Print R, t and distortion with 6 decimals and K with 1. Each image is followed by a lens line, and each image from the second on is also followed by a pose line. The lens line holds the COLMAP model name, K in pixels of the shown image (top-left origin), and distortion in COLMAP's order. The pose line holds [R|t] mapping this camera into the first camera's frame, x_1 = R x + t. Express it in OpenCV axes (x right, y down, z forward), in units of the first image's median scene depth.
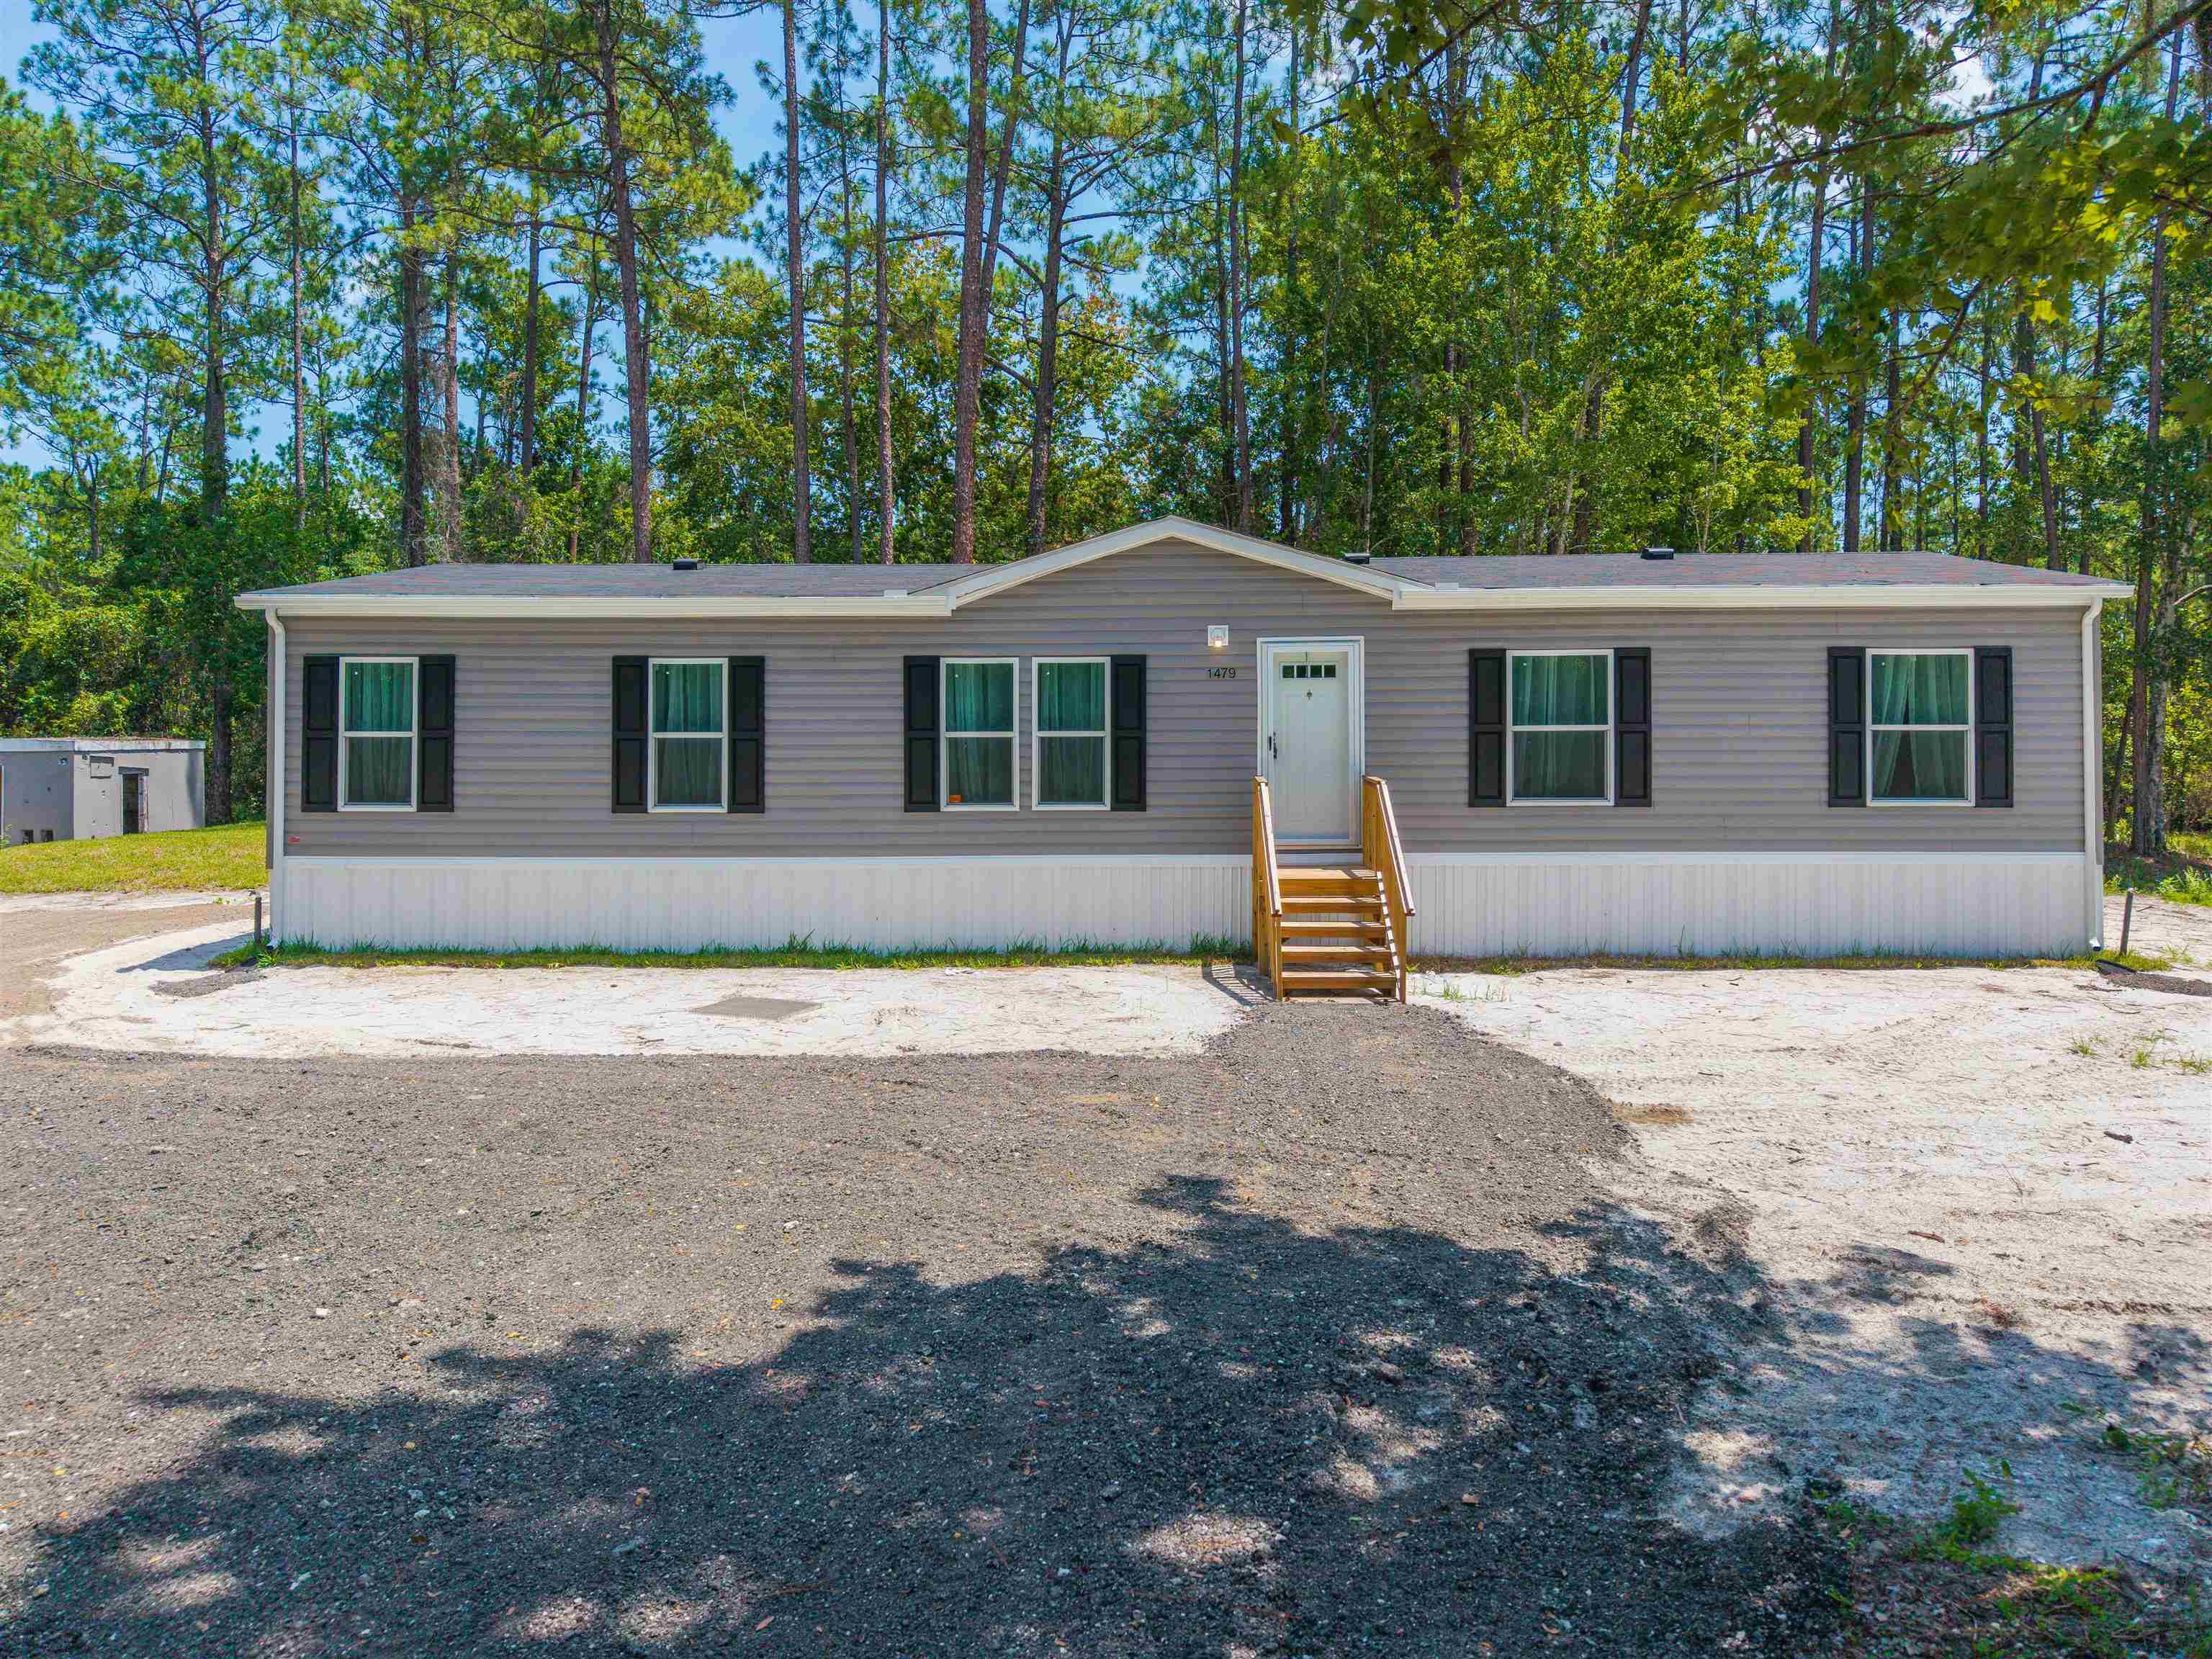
lens RADIAL K [[1570.7, 0, 1105.5], [0, 1570.7, 725.9], [0, 0, 1]] dist [0.003497, 0.000041]
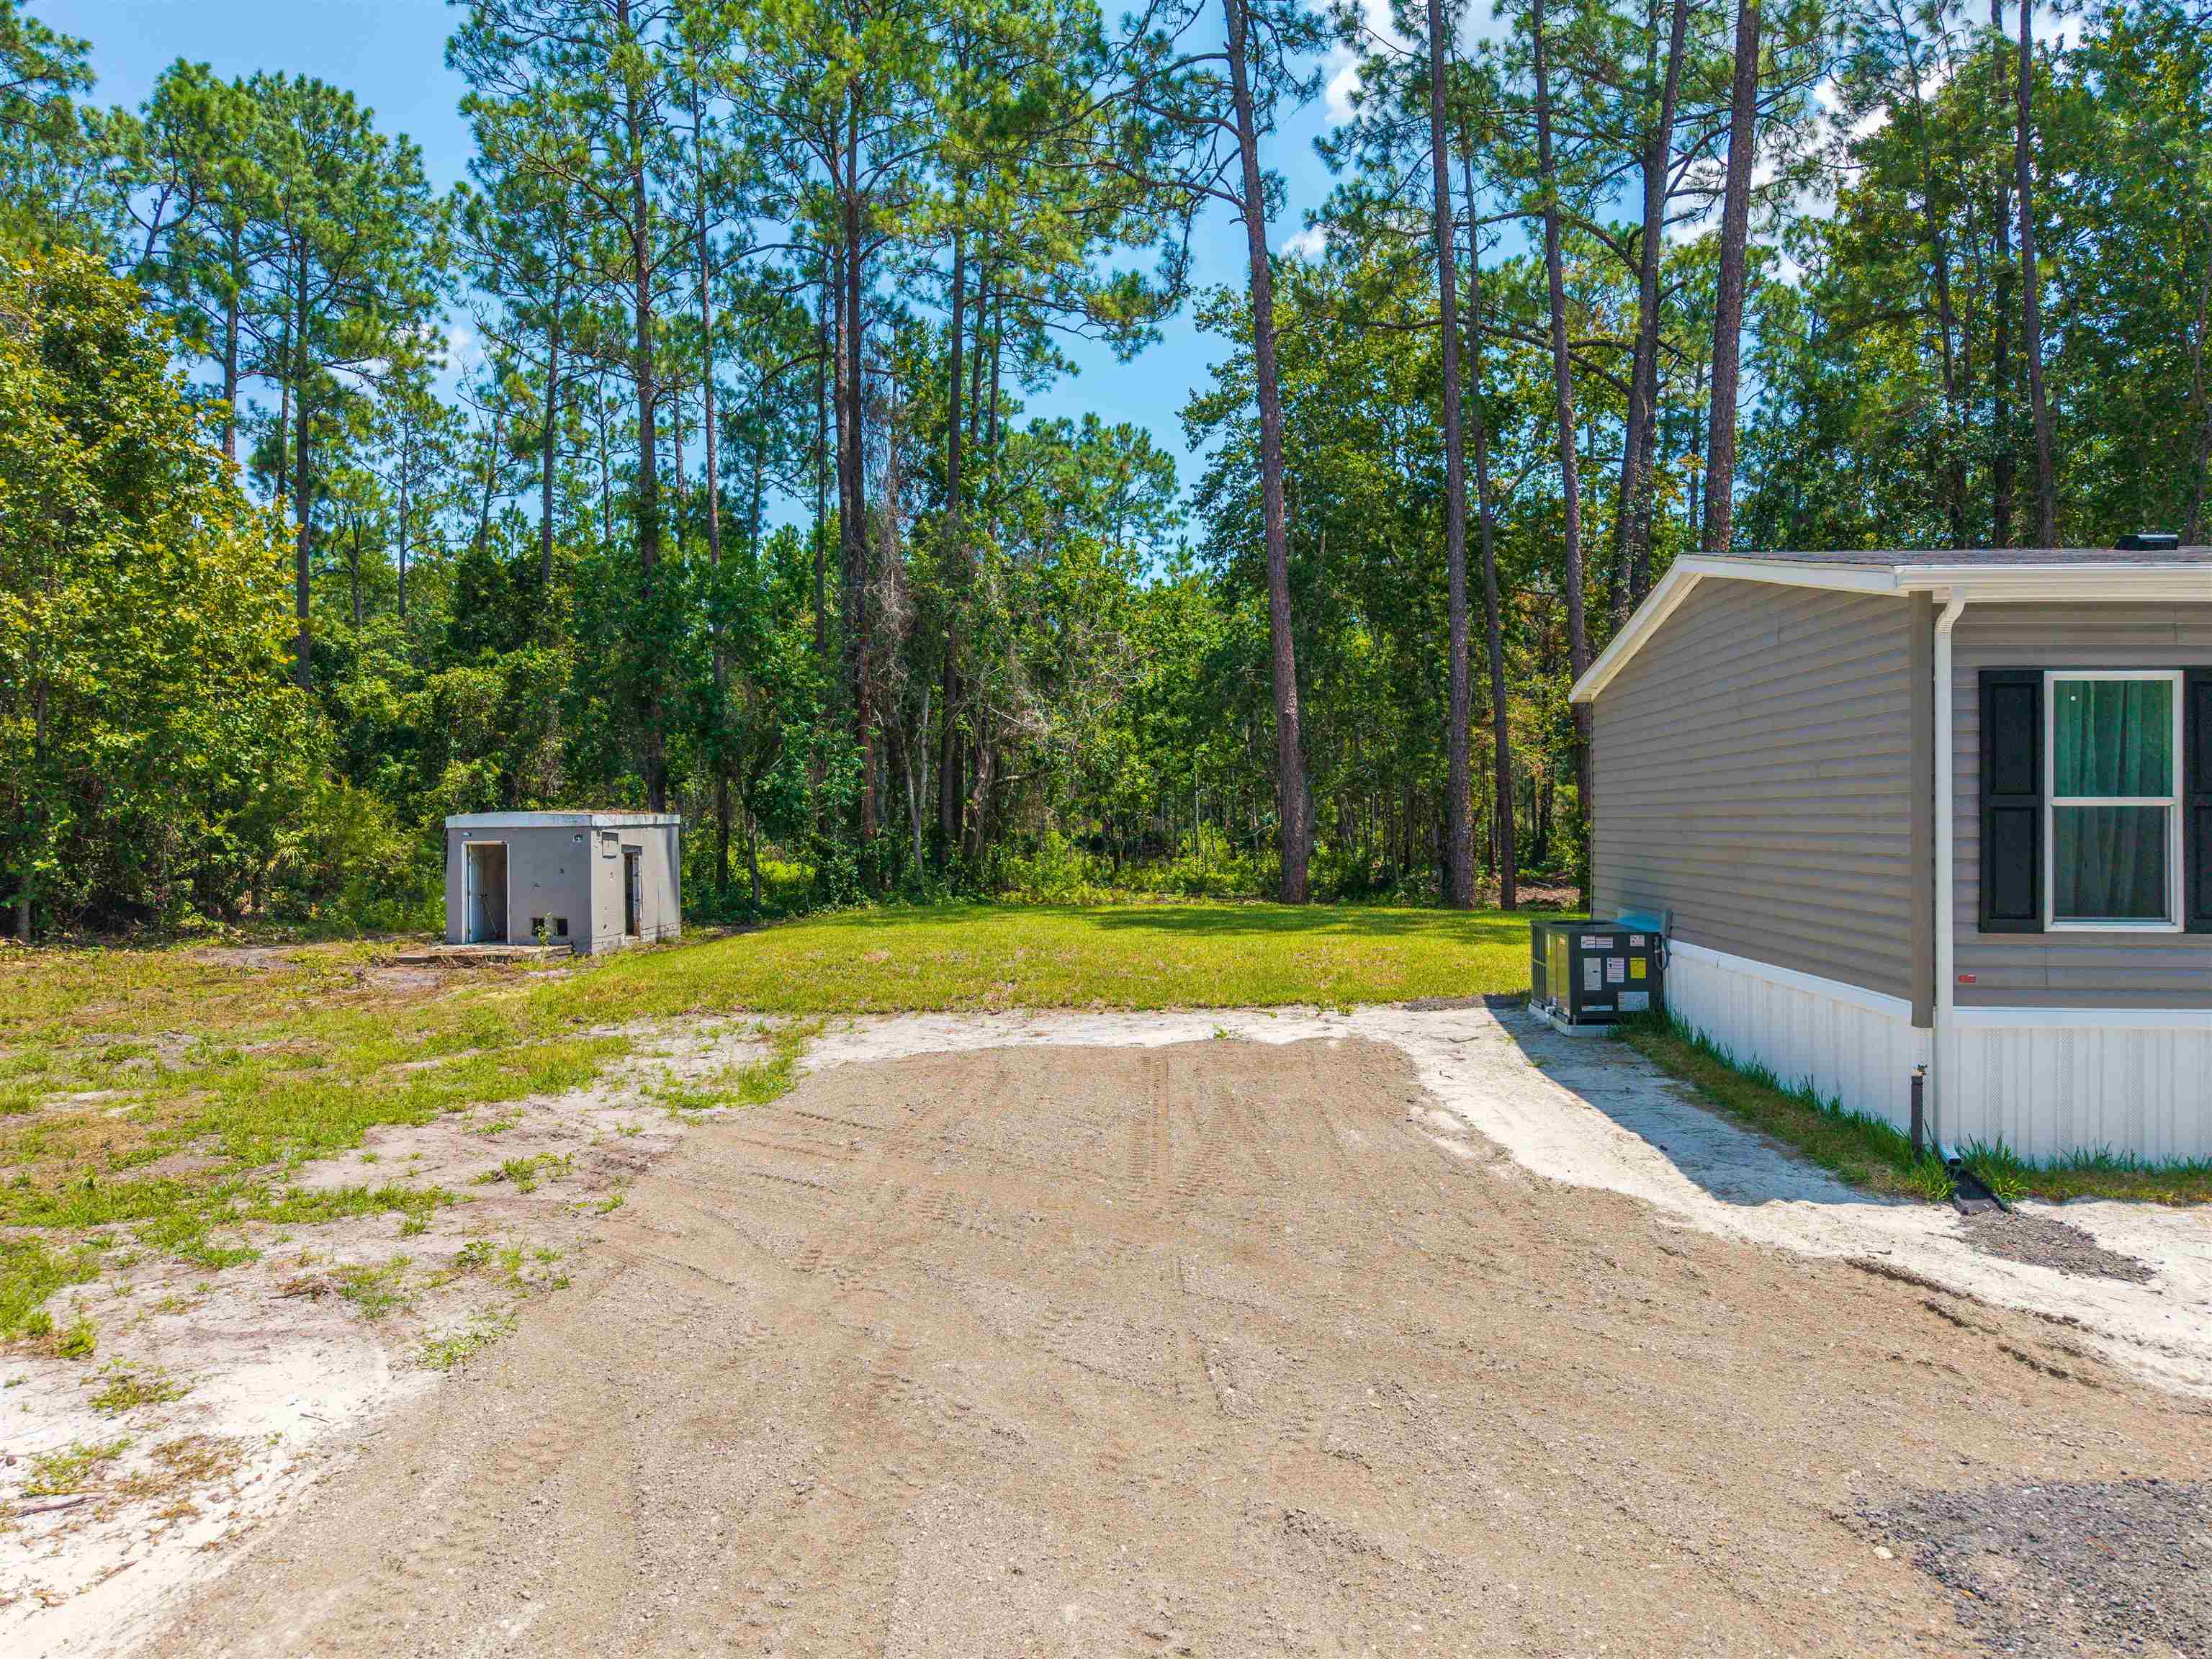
lens RADIAL K [[1555.3, 0, 1098.5], [0, 1555.3, 812.7], [0, 0, 1]] dist [0.027347, -0.005365]
pose [[0.998829, -0.002588, -0.048315, -0.324080], [0.003050, 0.999950, 0.009488, 0.001135], [0.048288, -0.009625, 0.998787, 0.155575]]
